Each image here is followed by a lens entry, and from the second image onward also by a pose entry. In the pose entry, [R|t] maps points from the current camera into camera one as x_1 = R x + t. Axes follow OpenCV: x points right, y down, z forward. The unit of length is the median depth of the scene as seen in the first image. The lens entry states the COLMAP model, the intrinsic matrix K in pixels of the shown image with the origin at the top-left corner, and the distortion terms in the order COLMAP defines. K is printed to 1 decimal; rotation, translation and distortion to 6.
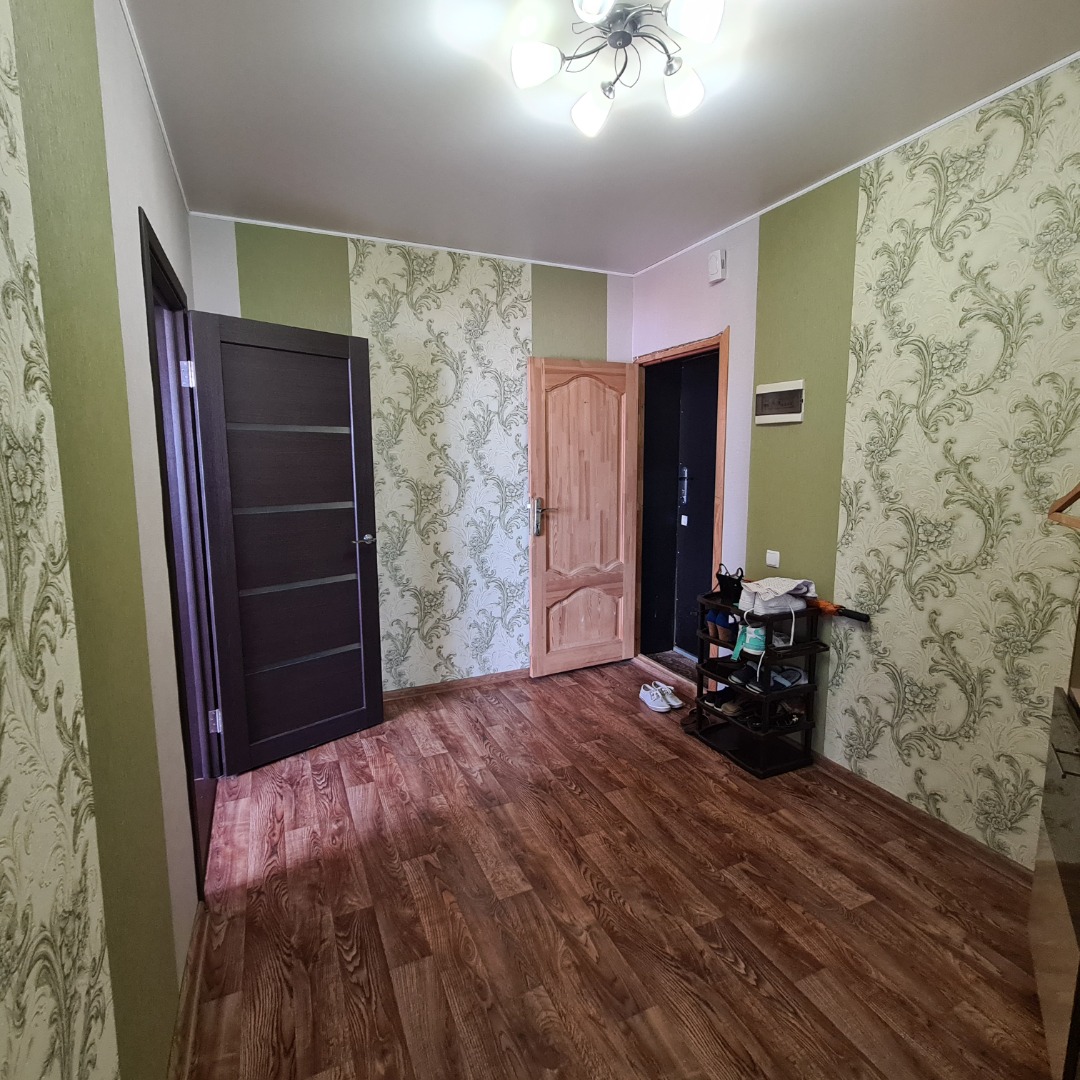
lens RADIAL K [[585.0, 0, 528.4], [0, 585.0, 533.7], [0, 0, 1]] dist [-0.000870, 0.000867]
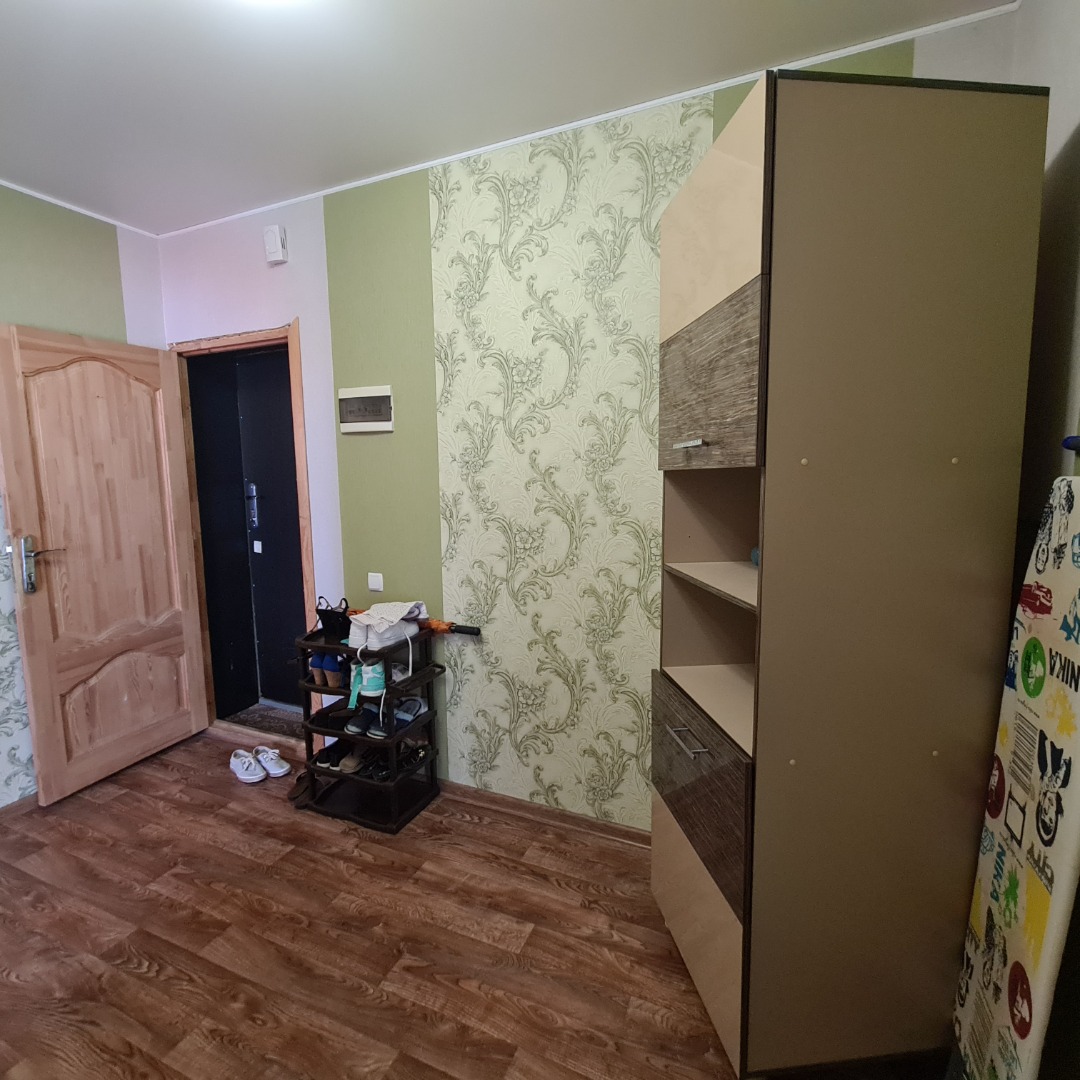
lens RADIAL K [[585.0, 0, 528.4], [0, 585.0, 533.7], [0, 0, 1]] dist [-0.000870, 0.000867]
pose [[0.744036, -0.082627, 0.663011, 0.001281], [0.099600, 0.994952, 0.012222, -0.022929], [-0.660674, 0.056942, 0.748510, 0.200479]]
